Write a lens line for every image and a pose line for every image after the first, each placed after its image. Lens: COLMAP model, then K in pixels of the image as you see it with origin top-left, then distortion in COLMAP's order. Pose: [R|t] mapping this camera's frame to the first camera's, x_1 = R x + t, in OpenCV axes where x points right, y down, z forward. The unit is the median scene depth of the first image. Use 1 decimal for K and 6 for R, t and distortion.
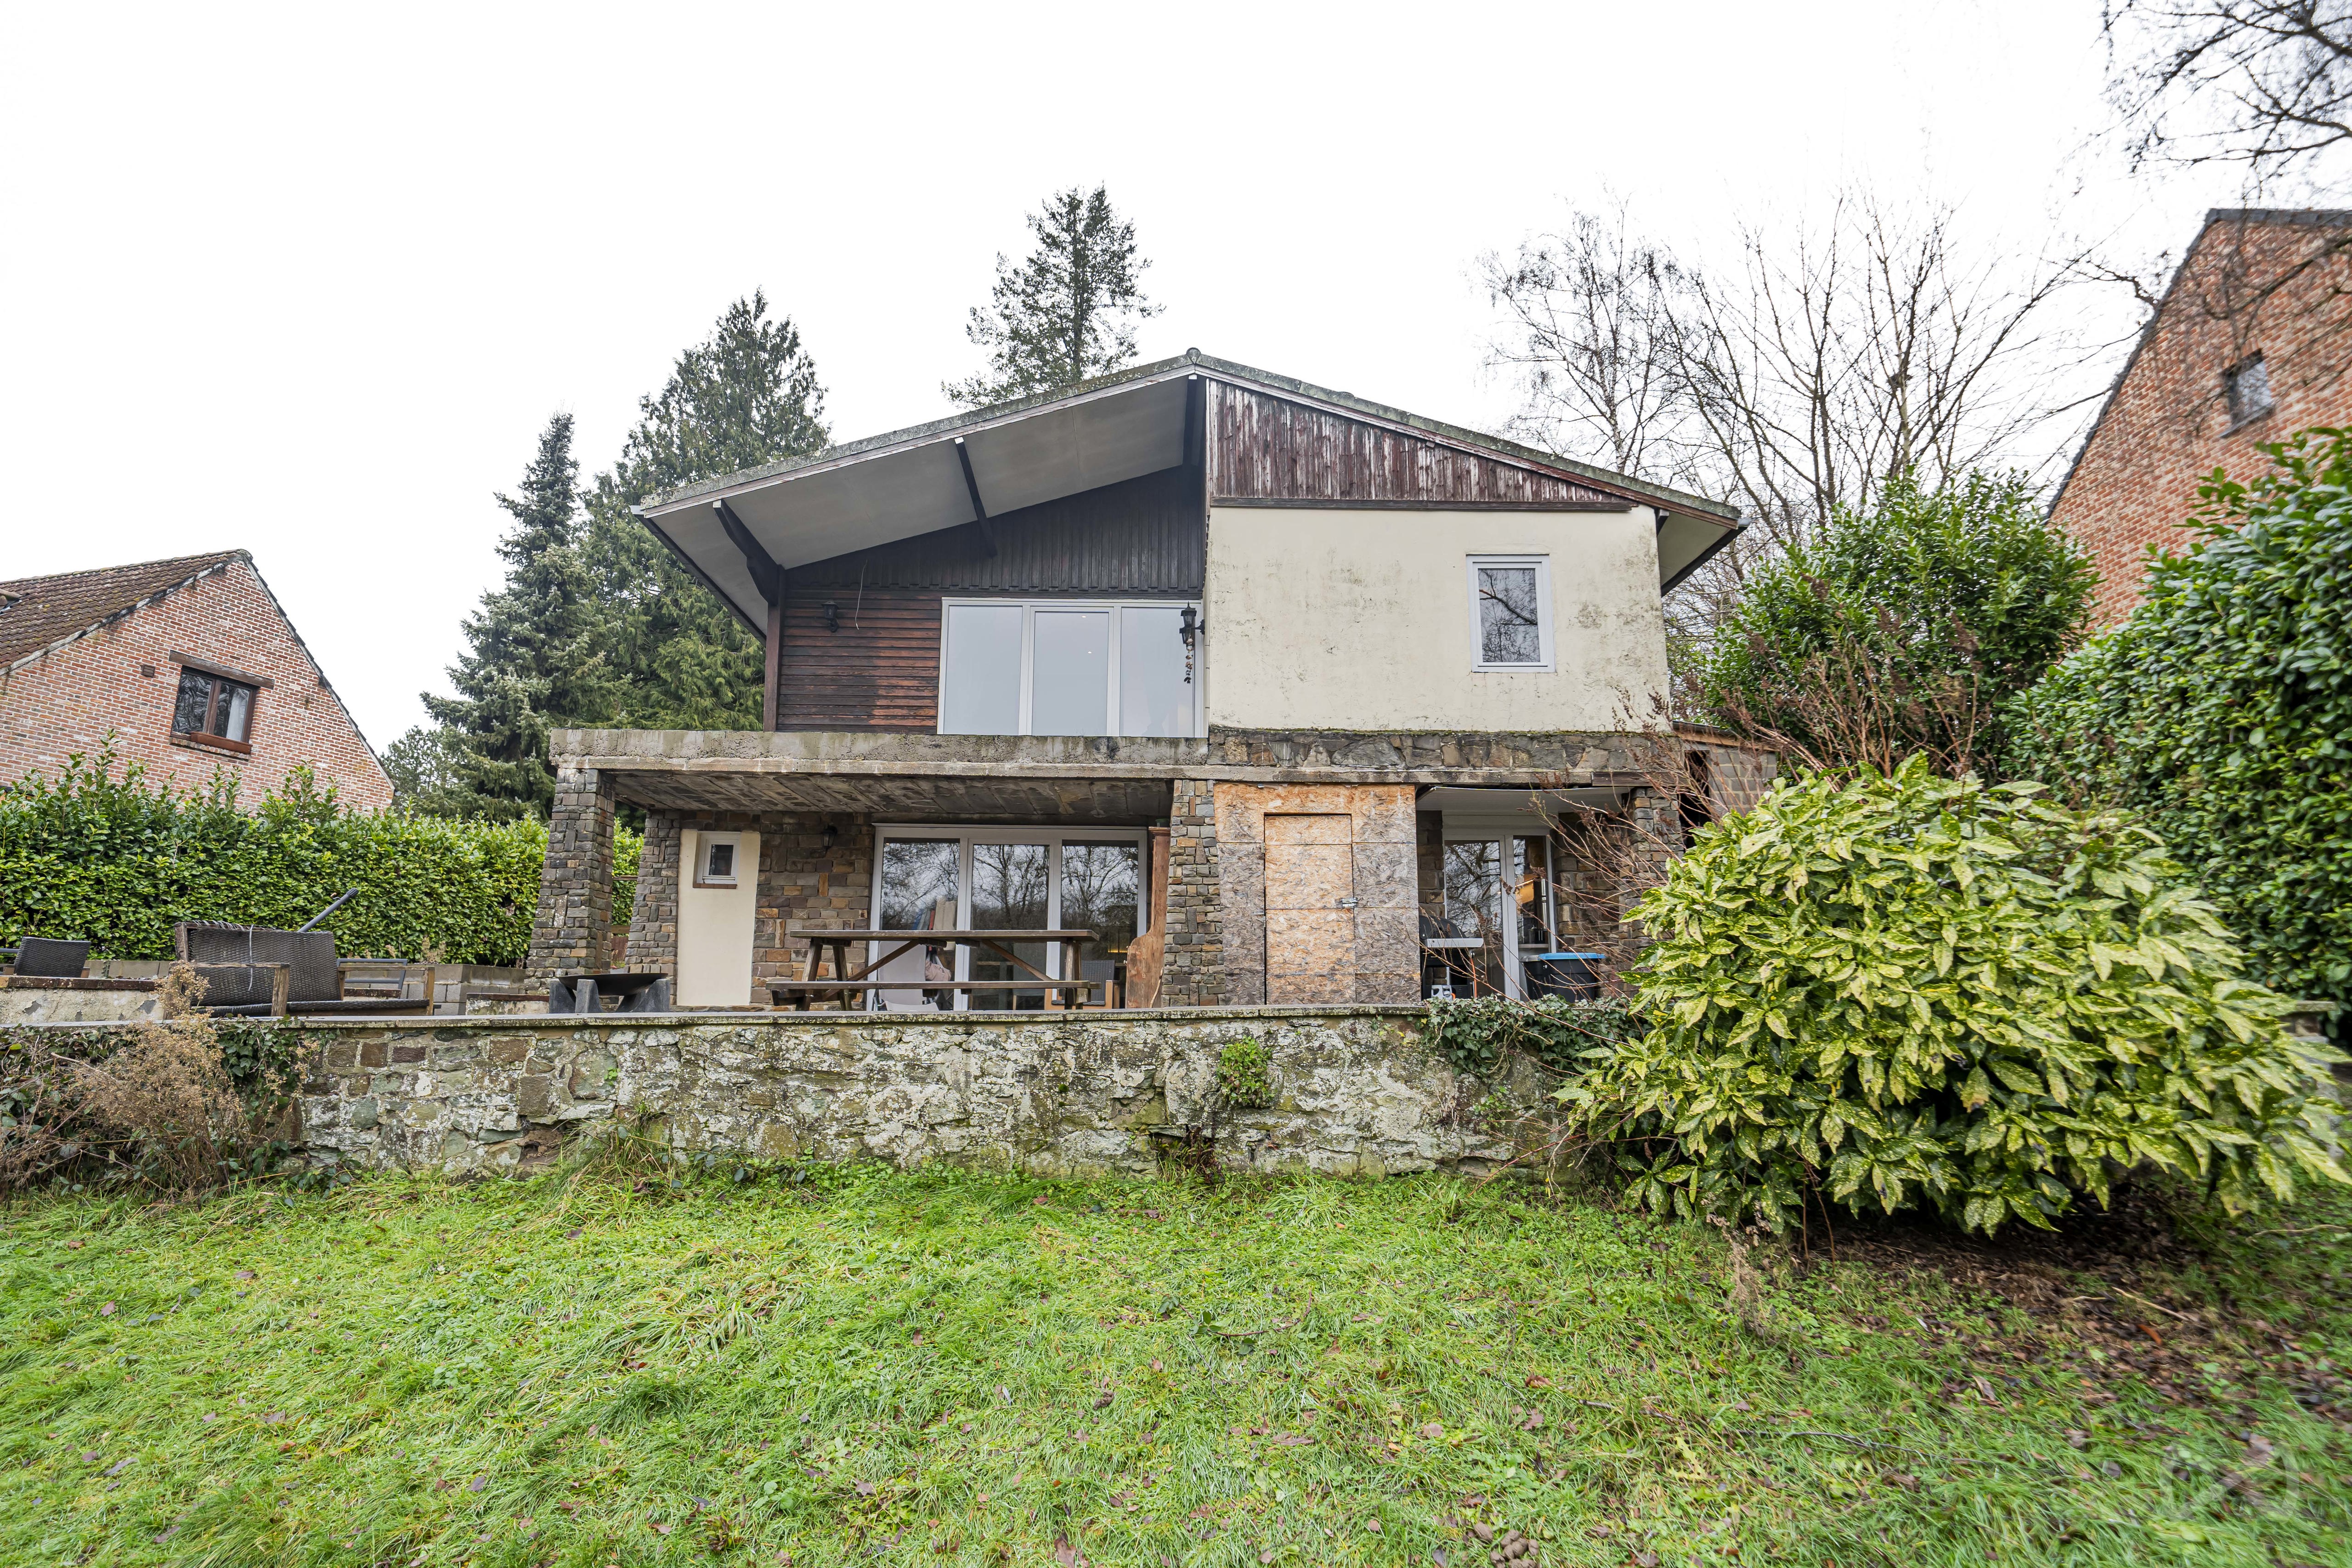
lens RADIAL K [[1109.6, 0, 1173.5], [0, 1109.6, 807.0], [0, 0, 1]] dist [0.001067, 0.000159]
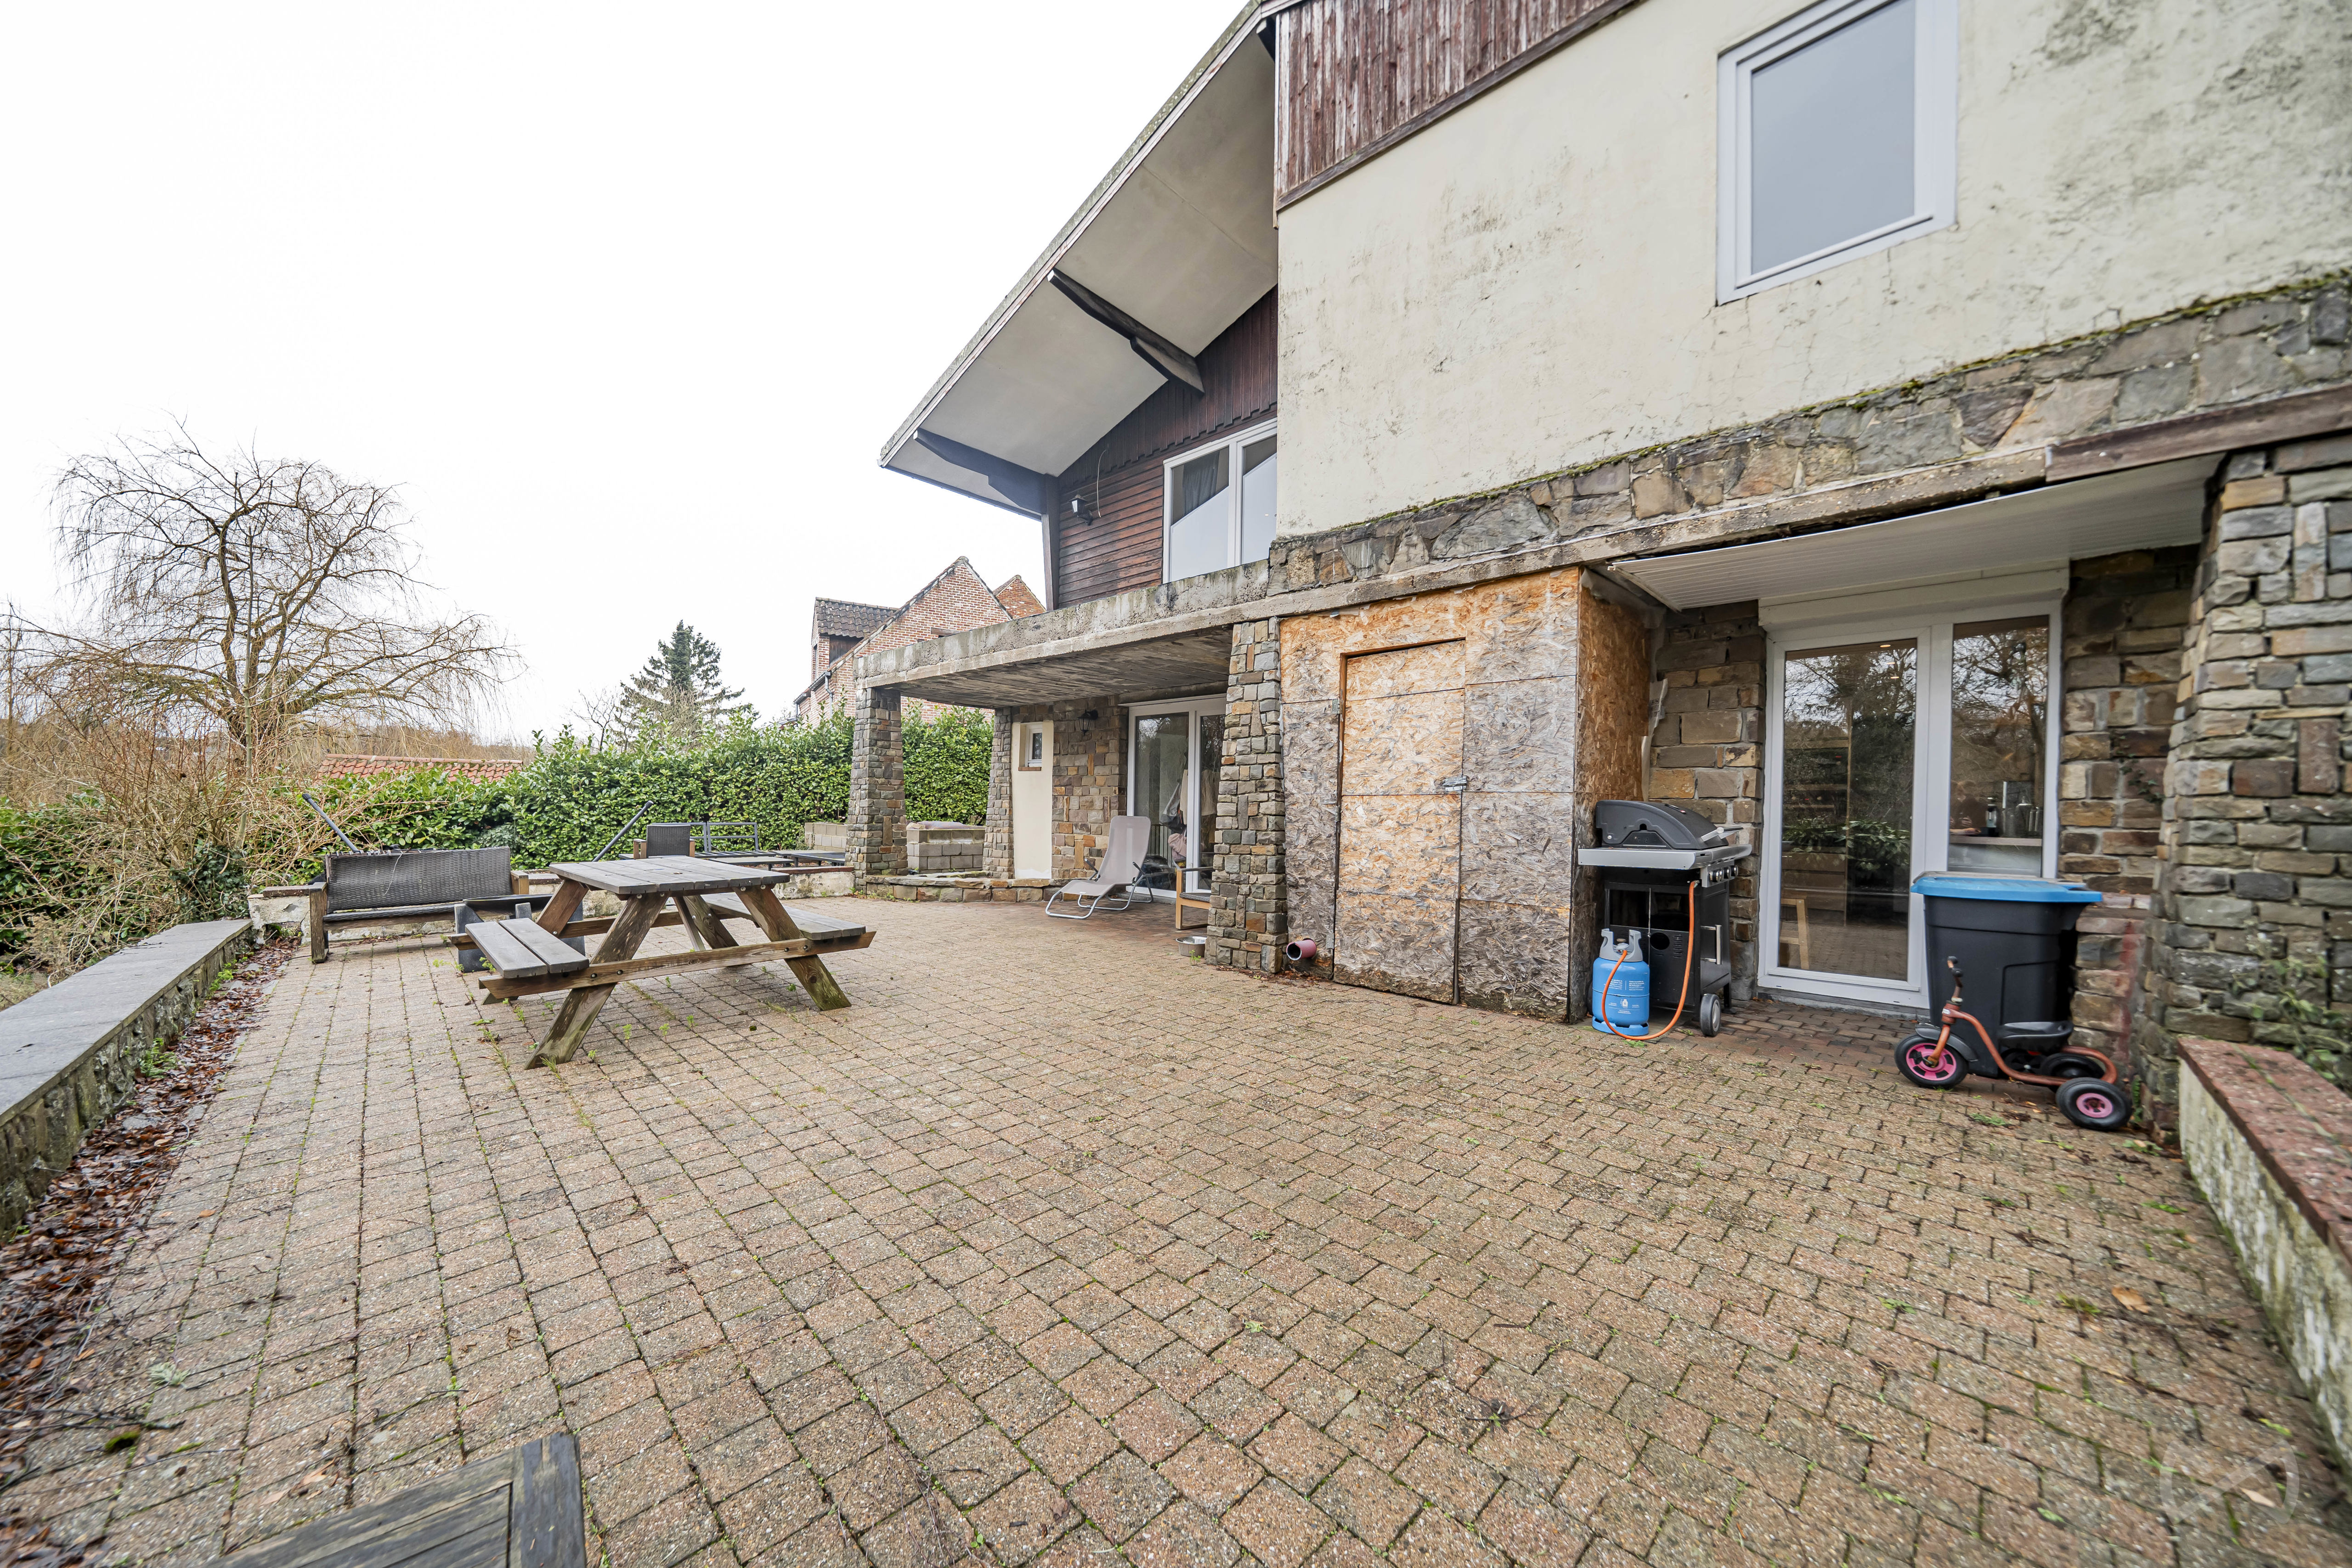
lens RADIAL K [[813.8, 0, 1164.4], [0, 813.8, 814.1], [0, 0, 1]] dist [-0.015084, 0.002750]
pose [[0.714298, 0.008852, -0.699786, 0.352638], [0.120039, 0.983551, 0.134971, 0.021185], [0.689470, -0.180411, 0.701486, 0.556583]]
